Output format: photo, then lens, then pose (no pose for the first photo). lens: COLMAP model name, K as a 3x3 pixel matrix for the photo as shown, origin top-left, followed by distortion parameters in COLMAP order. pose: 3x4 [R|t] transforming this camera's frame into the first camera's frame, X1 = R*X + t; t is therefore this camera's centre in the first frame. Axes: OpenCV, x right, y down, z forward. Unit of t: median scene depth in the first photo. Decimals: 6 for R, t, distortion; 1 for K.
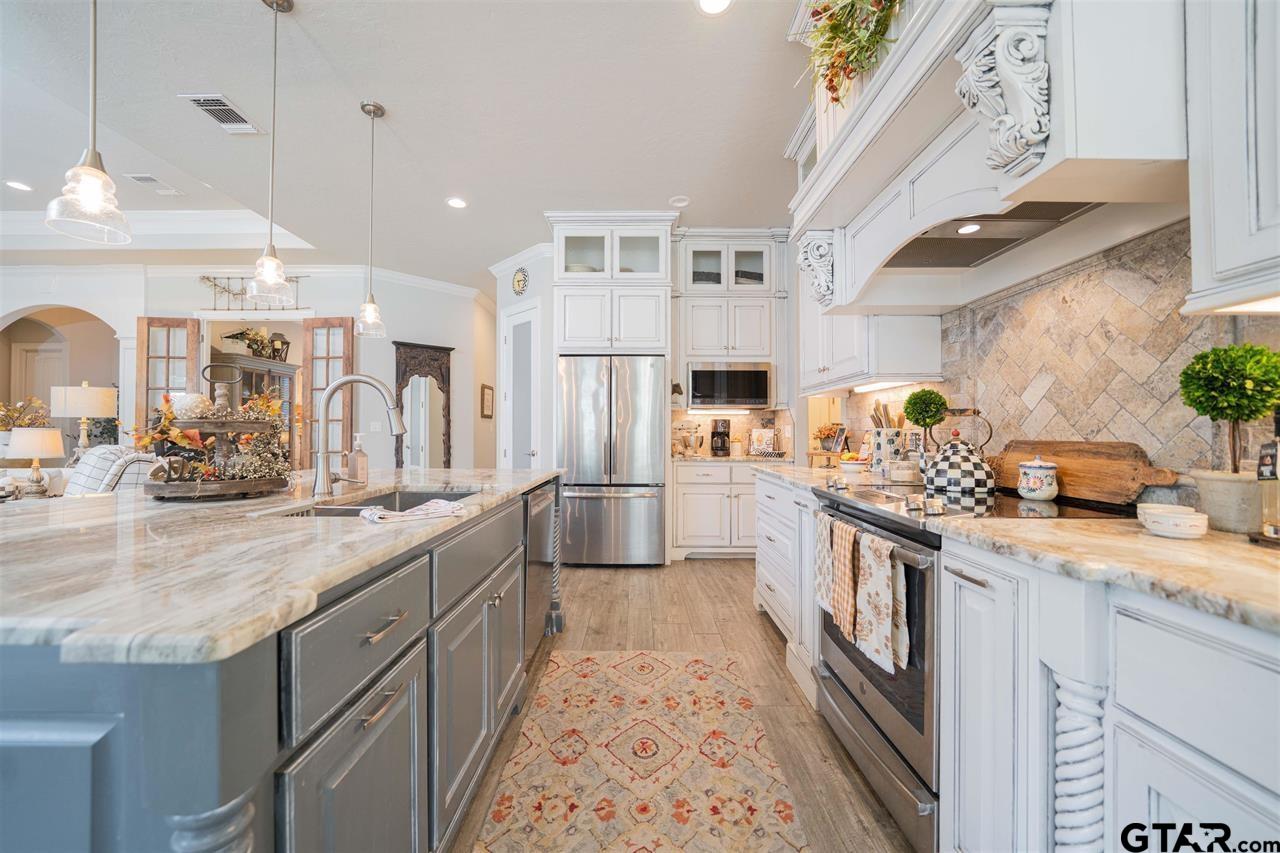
lens RADIAL K [[477.4, 0, 639.2], [0, 477.4, 431.5], [0, 0, 1]] dist [-0.013303, -0.000033]
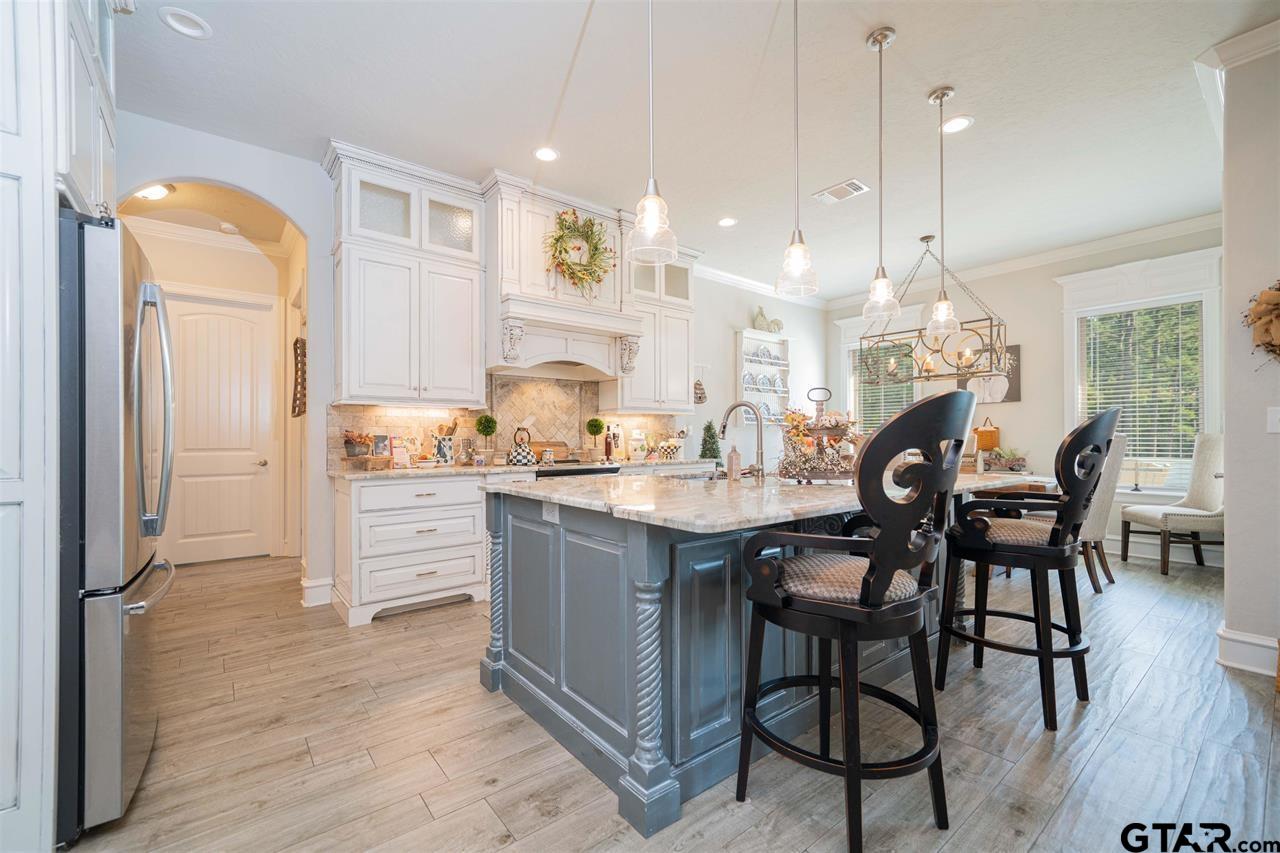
lens RADIAL K [[533.0, 0, 637.8], [0, 533.0, 432.5], [0, 0, 1]] dist [0.000482, 0.000040]
pose [[-0.615801, 0.006000, 0.787879, -0.966666], [0.000212, 0.999972, -0.007450, -0.004618], [-0.787902, -0.004421, -0.615785, 1.266876]]
